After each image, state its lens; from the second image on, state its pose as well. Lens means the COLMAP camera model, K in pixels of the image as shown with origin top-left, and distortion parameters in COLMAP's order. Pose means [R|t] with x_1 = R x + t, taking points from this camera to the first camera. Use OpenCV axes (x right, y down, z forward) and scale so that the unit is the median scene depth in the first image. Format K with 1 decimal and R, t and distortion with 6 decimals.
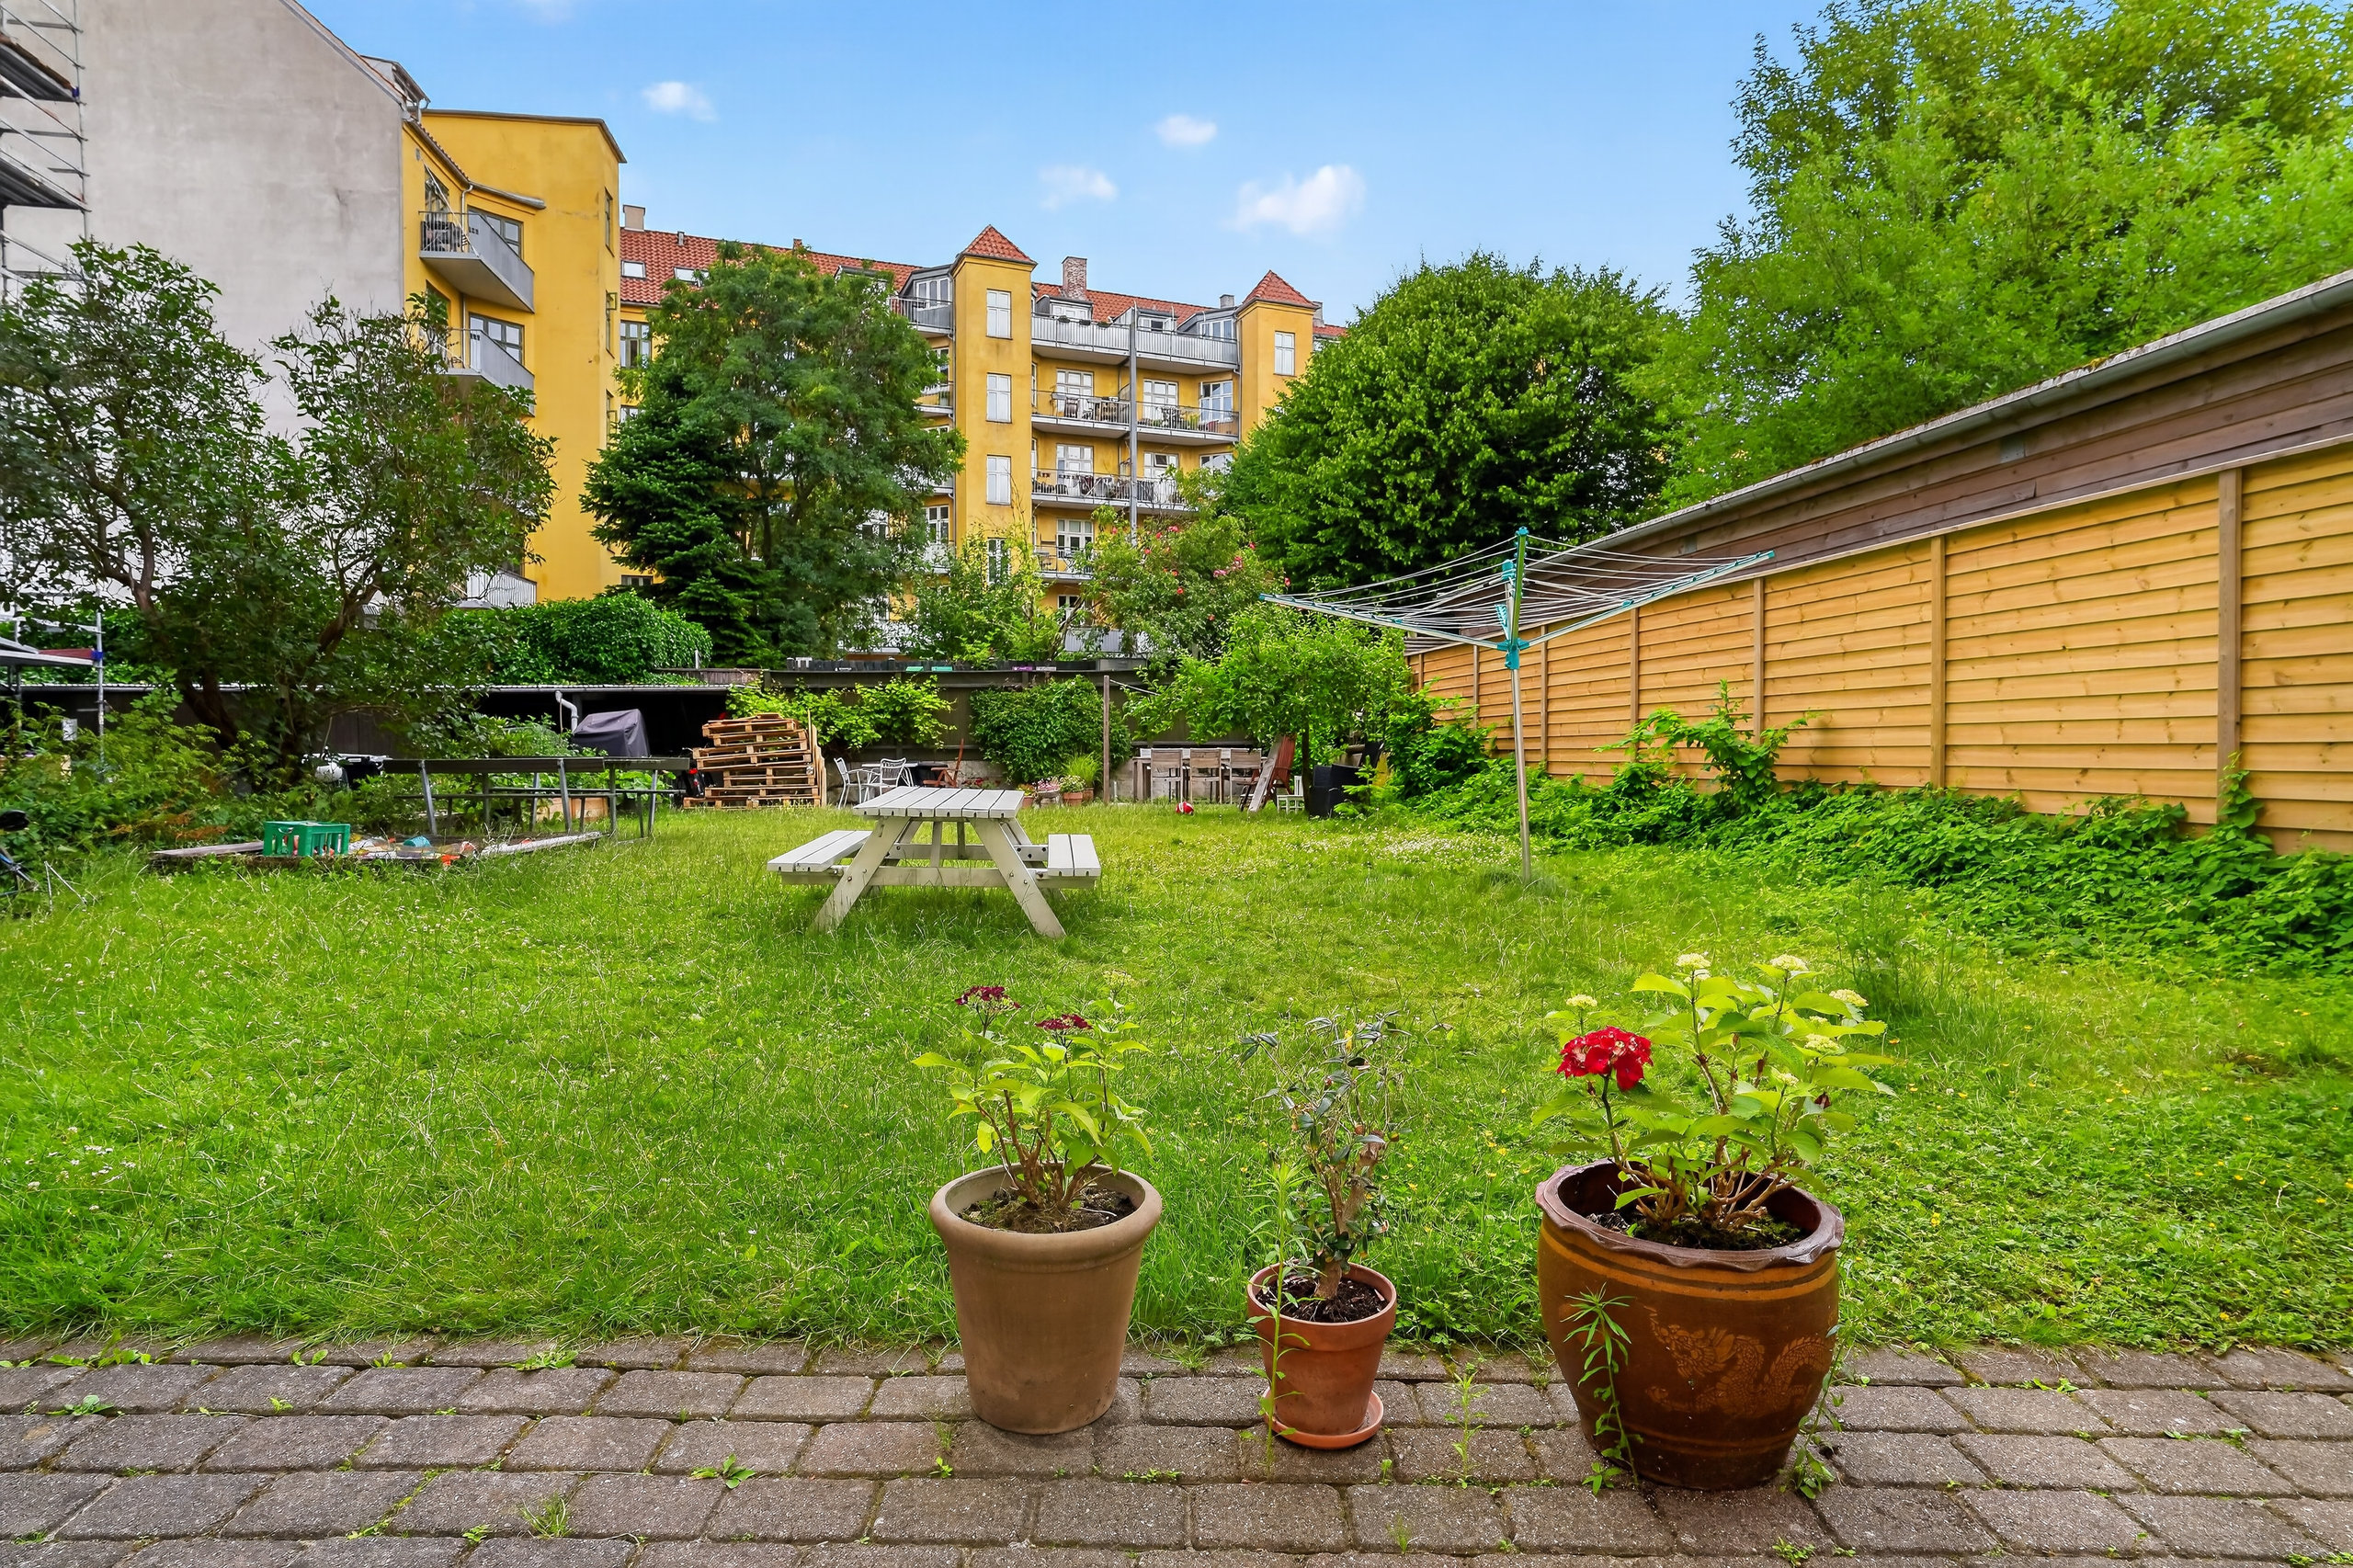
lens RADIAL K [[1316.3, 0, 1176.5], [0, 1316.3, 784.0], [0, 0, 1]] dist [0.001405, 0.001270]
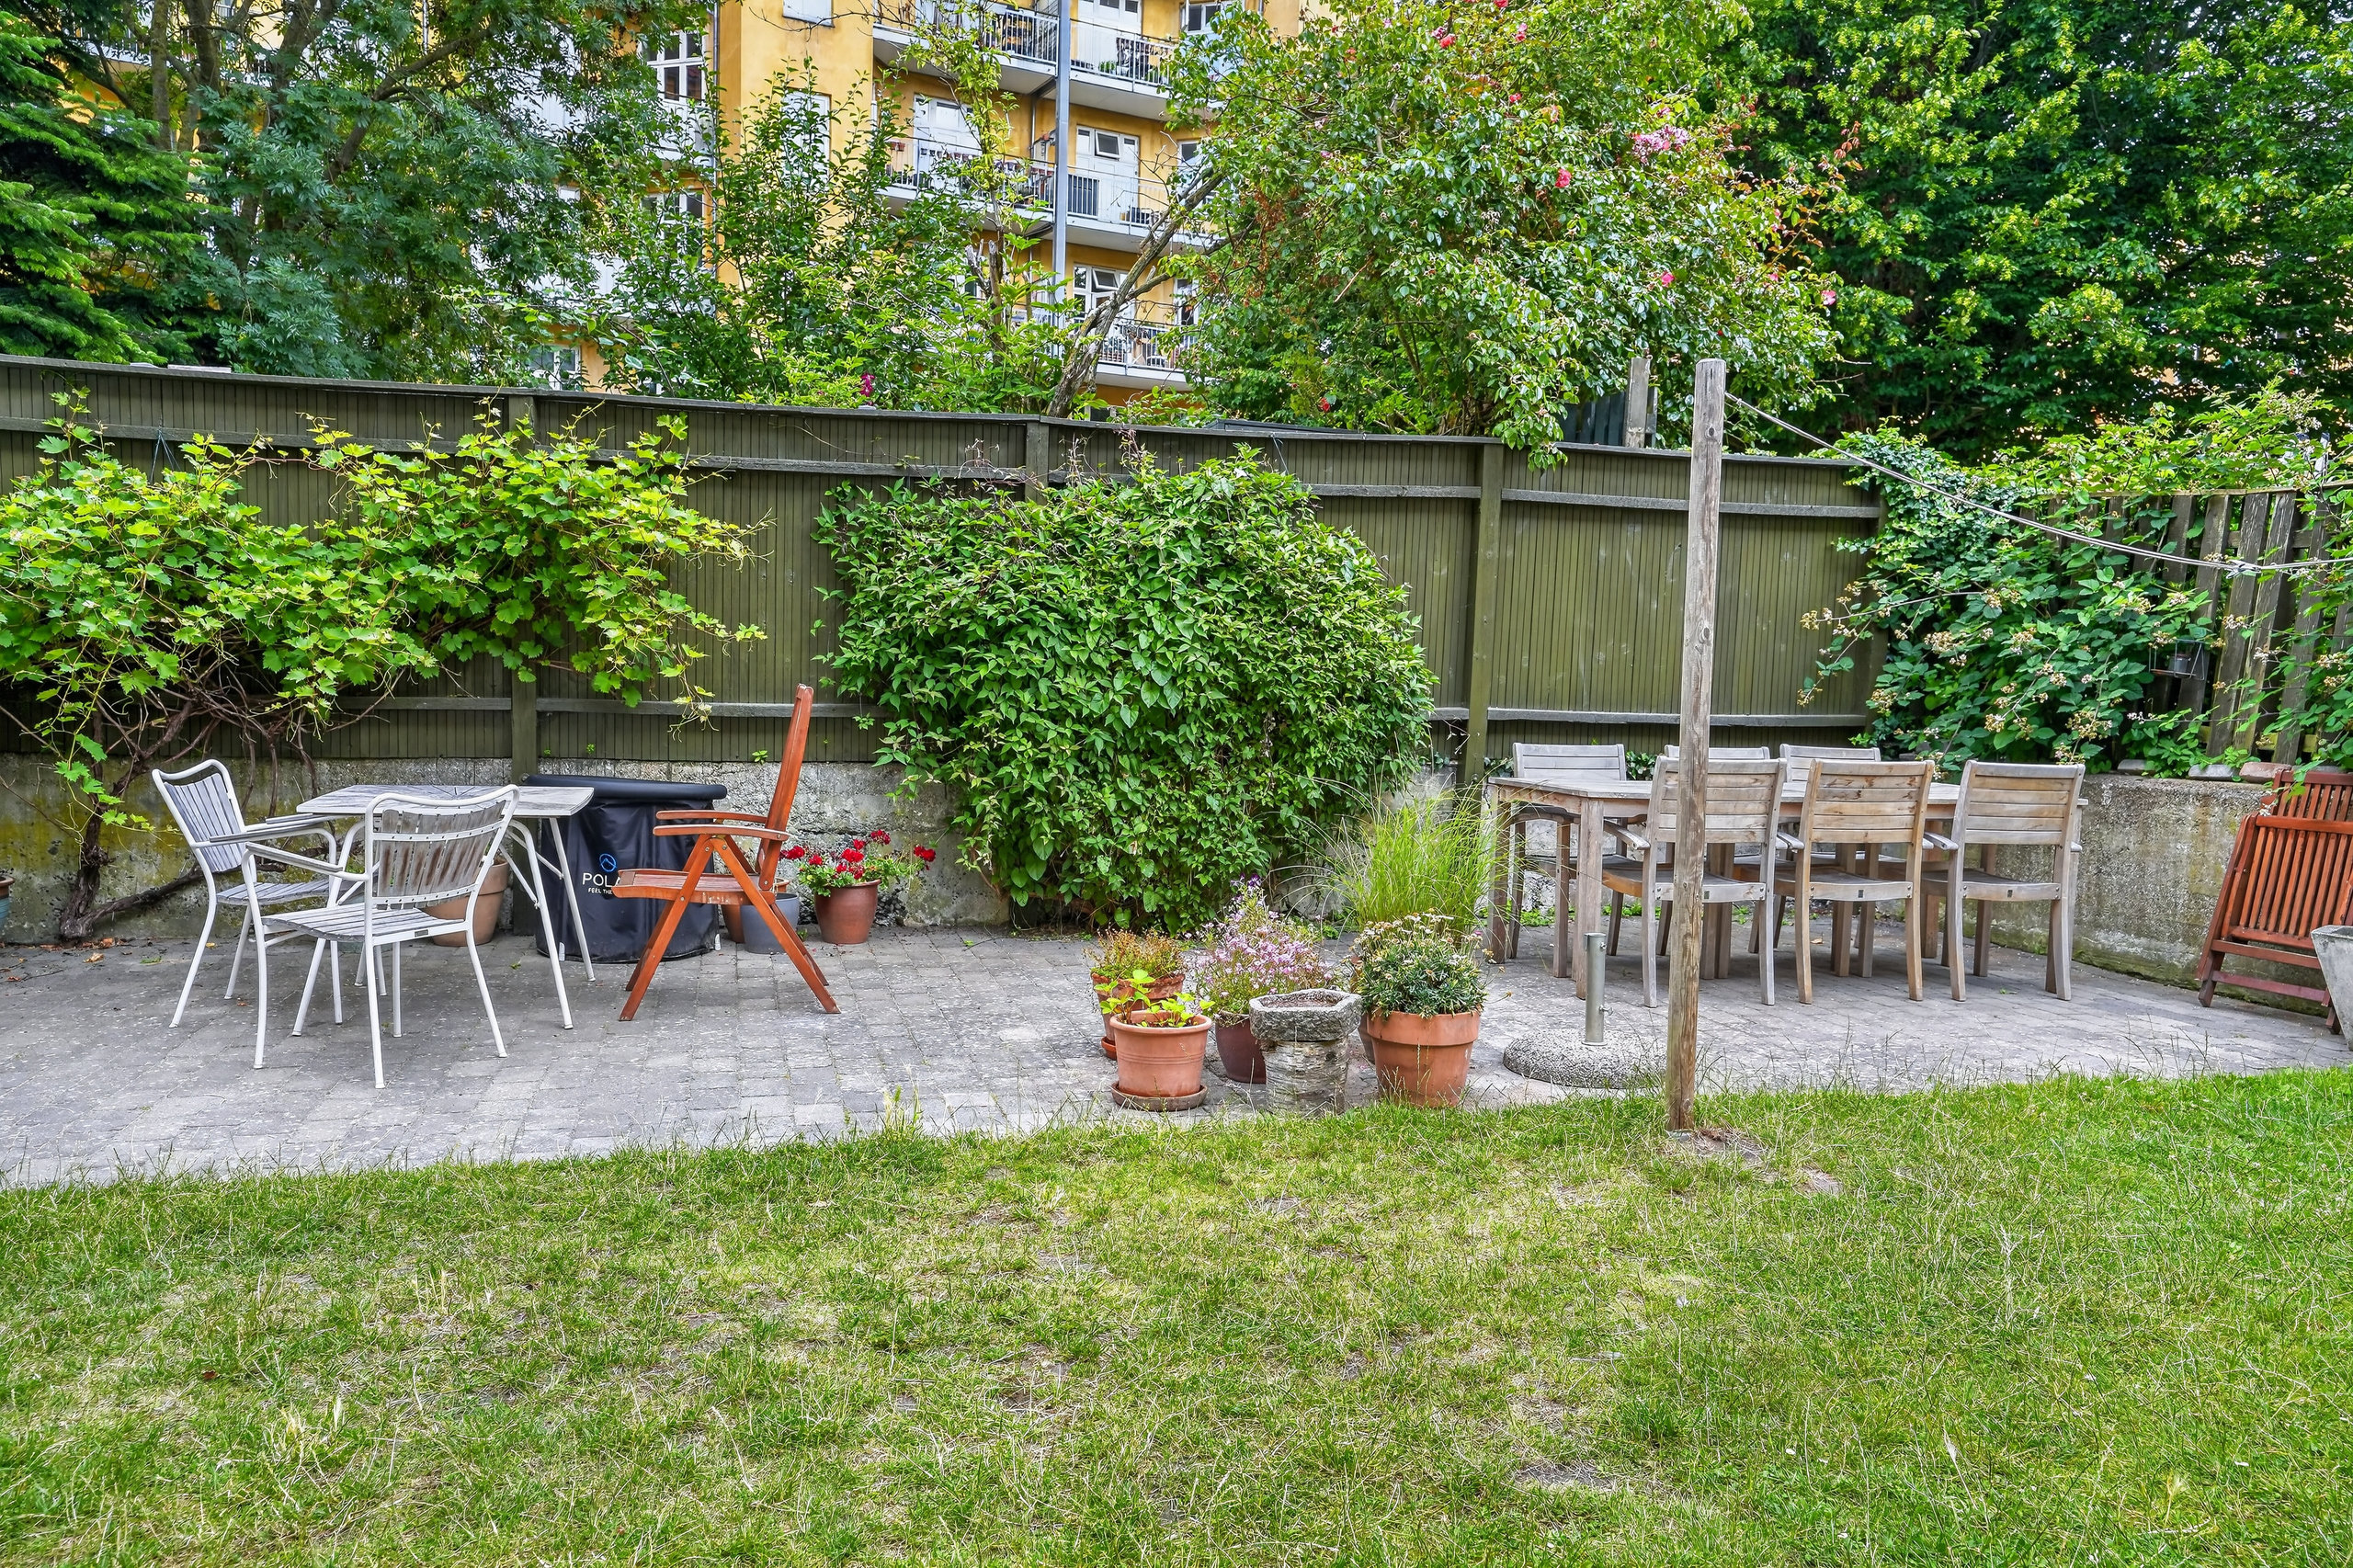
lens RADIAL K [[1703.8, 0, 1176.5], [0, 1703.8, 784.0], [0, 0, 1]] dist [0.048199, 0.000893]
pose [[0.993998, 0.022989, 0.106953, -0.115998], [-0.027239, 0.998889, 0.038447, -0.027121], [-0.105950, -0.041130, 0.993520, 0.629839]]
